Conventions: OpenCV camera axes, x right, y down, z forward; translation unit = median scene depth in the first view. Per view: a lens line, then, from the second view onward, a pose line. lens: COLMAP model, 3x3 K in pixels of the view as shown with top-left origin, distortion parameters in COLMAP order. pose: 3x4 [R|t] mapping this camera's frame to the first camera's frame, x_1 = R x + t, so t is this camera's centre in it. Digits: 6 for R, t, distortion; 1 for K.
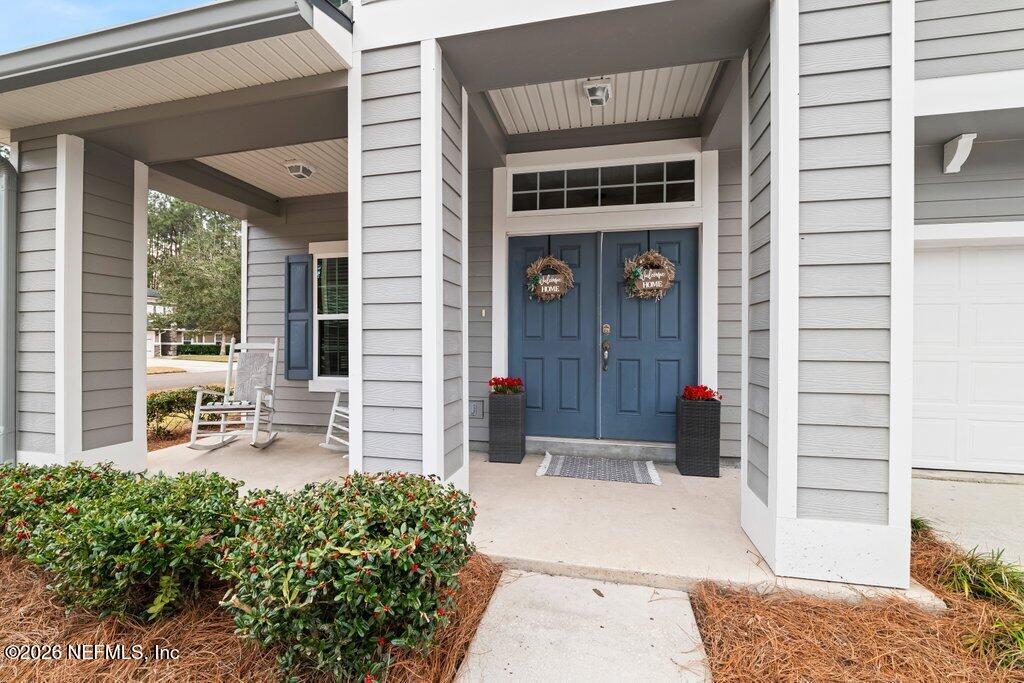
lens RADIAL K [[417.6, 0, 514.3], [0, 417.6, 342.2], [0, 0, 1]] dist [-0.009311, 0.000952]
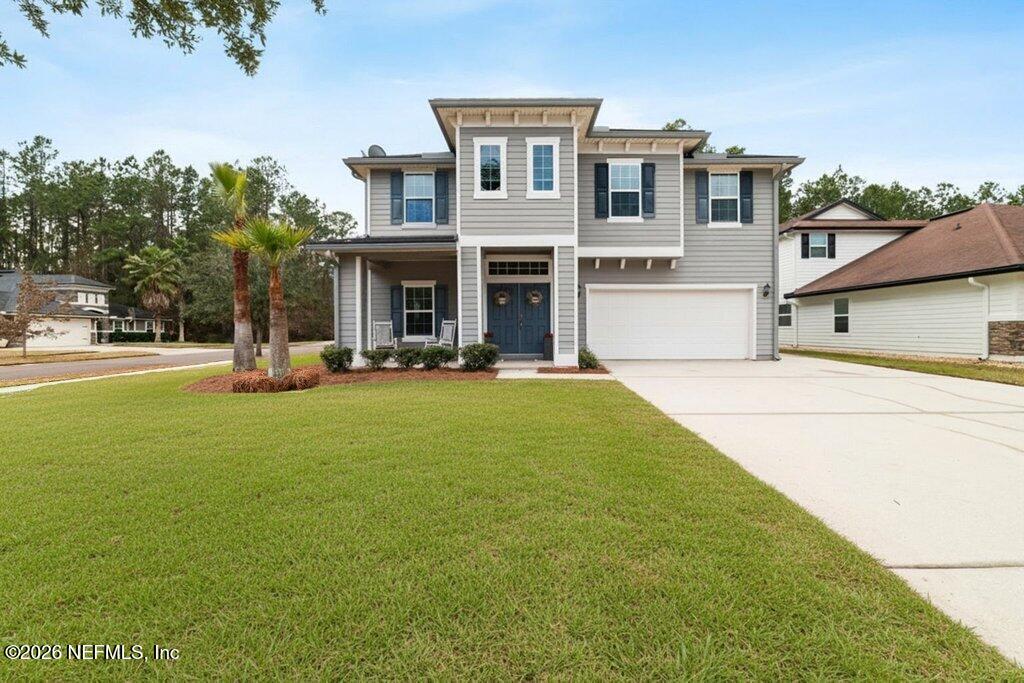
lens RADIAL K [[417.6, 0, 516.4], [0, 417.6, 331.7], [0, 0, 1]] dist [-0.009311, 0.000952]
pose [[0.979866, -0.009037, 0.199452, -0.319227], [0.007967, 0.999949, 0.006167, 0.049225], [-0.199497, -0.004453, 0.979888, -1.501197]]
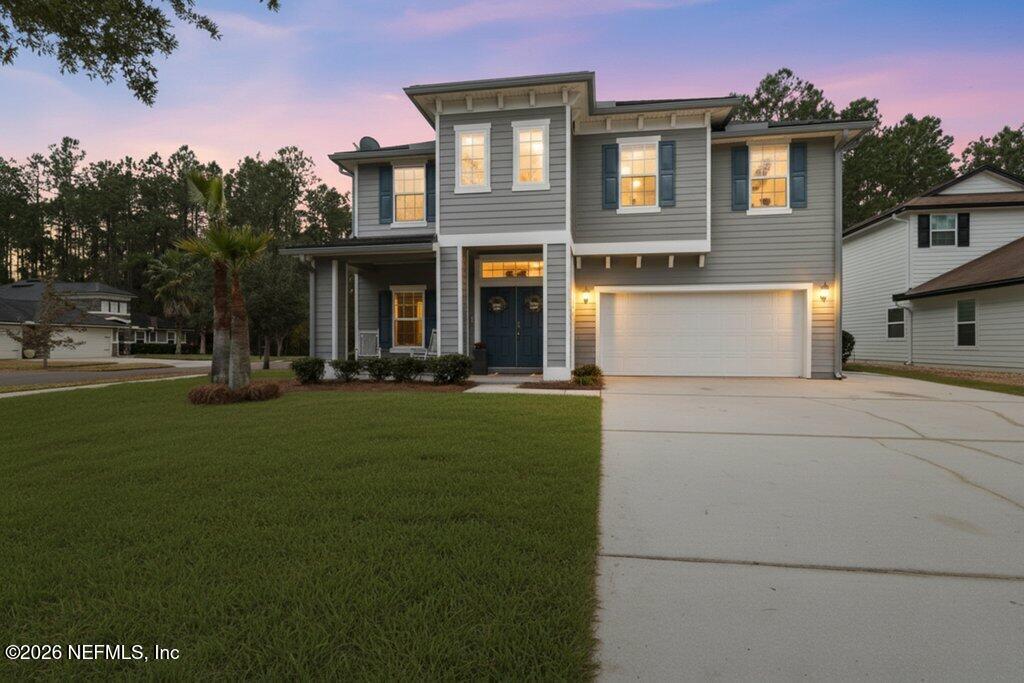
lens RADIAL K [[513.3, 0, 509.2], [0, 513.3, 342.9], [0, 0, 1]] dist [0.006736, 0.000032]
pose [[0.999063, -0.004436, 0.043049, 0.019012], [0.004436, 0.999990, 0.000086, 0.067145], [-0.043049, 0.000105, 0.999073, -1.719491]]
